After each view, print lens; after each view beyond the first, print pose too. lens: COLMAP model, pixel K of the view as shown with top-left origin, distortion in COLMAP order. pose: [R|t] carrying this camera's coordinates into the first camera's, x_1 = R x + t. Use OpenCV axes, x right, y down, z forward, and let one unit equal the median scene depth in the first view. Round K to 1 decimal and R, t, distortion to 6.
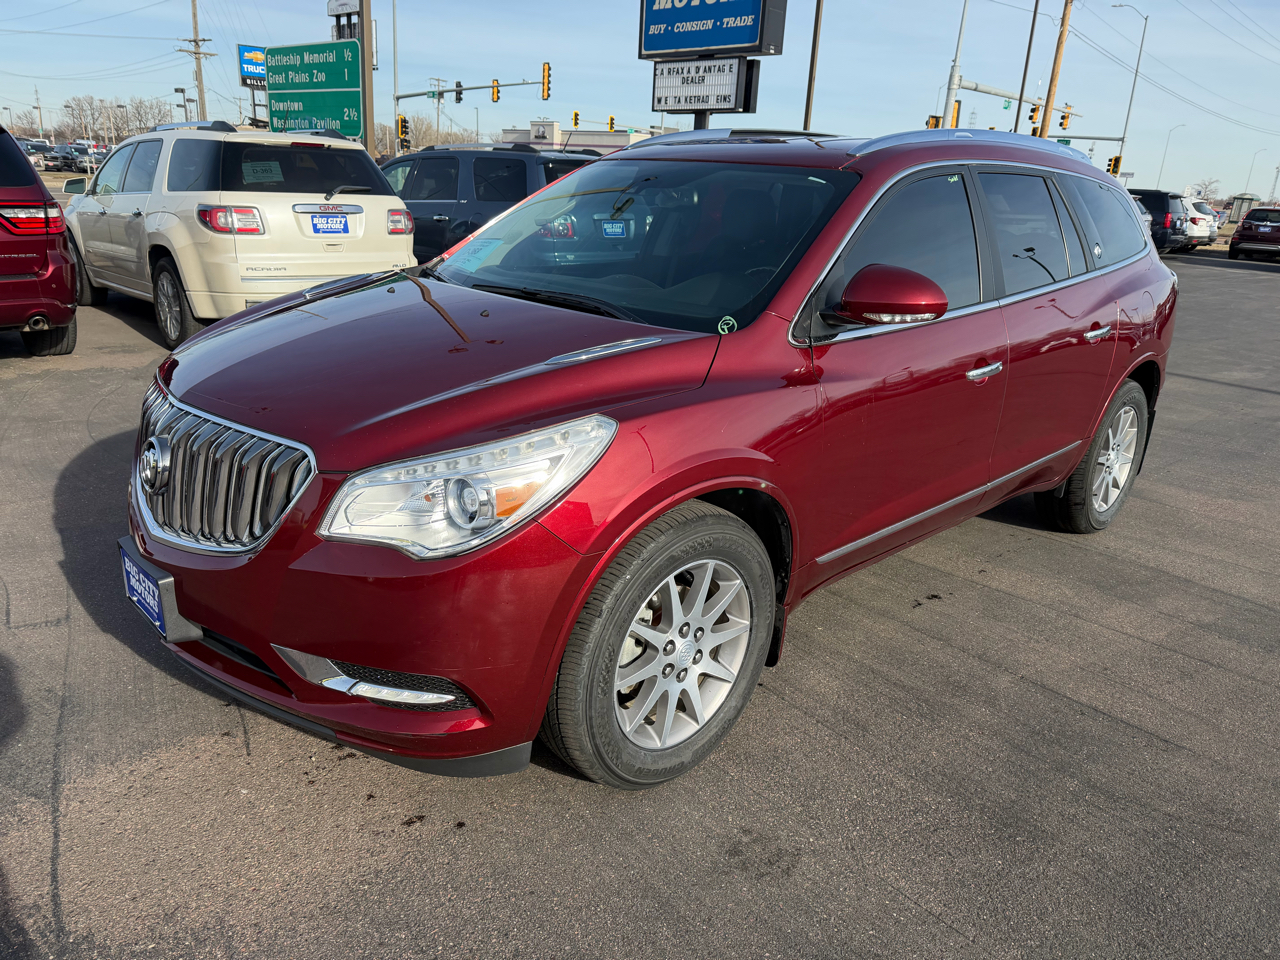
lens RADIAL K [[909.5, 0, 640.0], [0, 909.5, 480.0], [0, 0, 1]] dist [-0.006876, 0.000615]
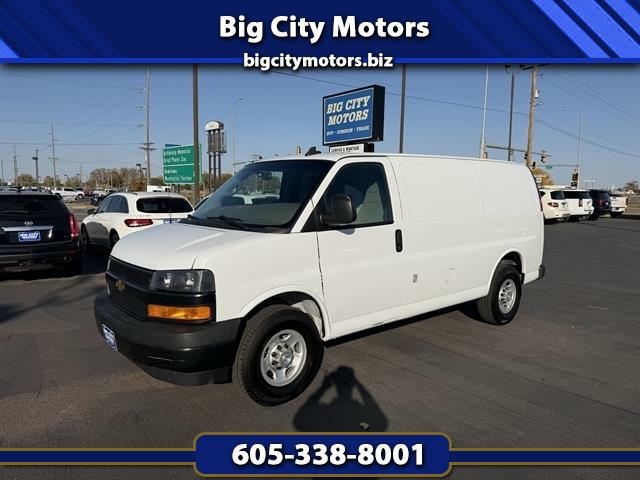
lens RADIAL K [[445.2, 0, 320.0], [0, 445.2, 240.0], [0, 0, 1]] dist [0.104121, -0.154513]
pose [[0.996419, -0.034610, -0.077142, 0.073049], [0.017088, 0.975989, -0.217148, 0.015444], [0.082805, 0.215052, 0.973086, -0.051353]]
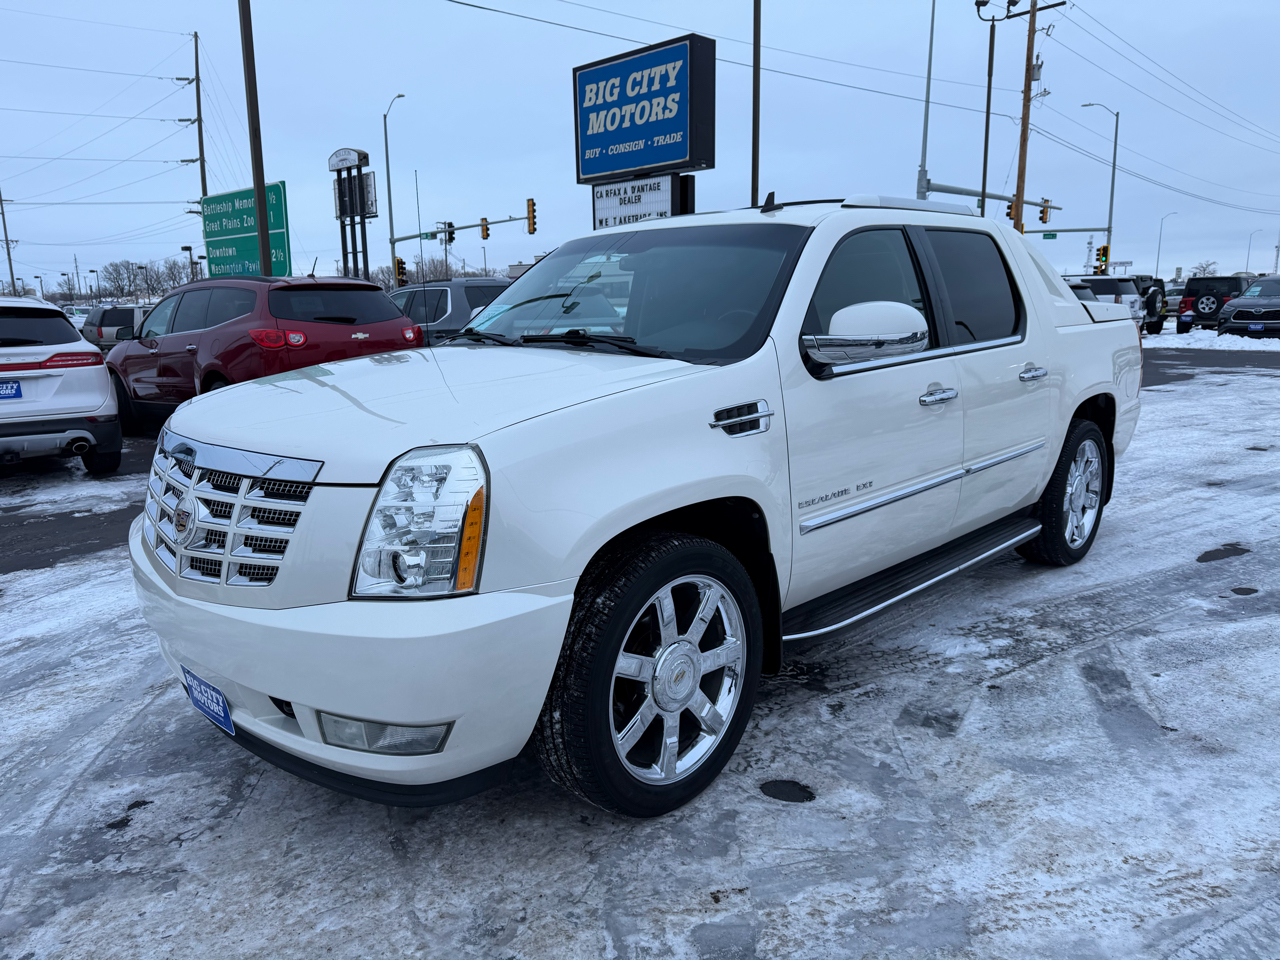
lens RADIAL K [[895.9, 0, 640.1], [0, 895.9, 484.6], [0, 0, 1]] dist [0.055462, -0.080750]
pose [[0.997606, -0.063363, -0.027716, 0.076568], [0.059568, 0.990847, -0.121132, -0.012141], [0.035138, 0.119191, 0.992249, 0.061237]]
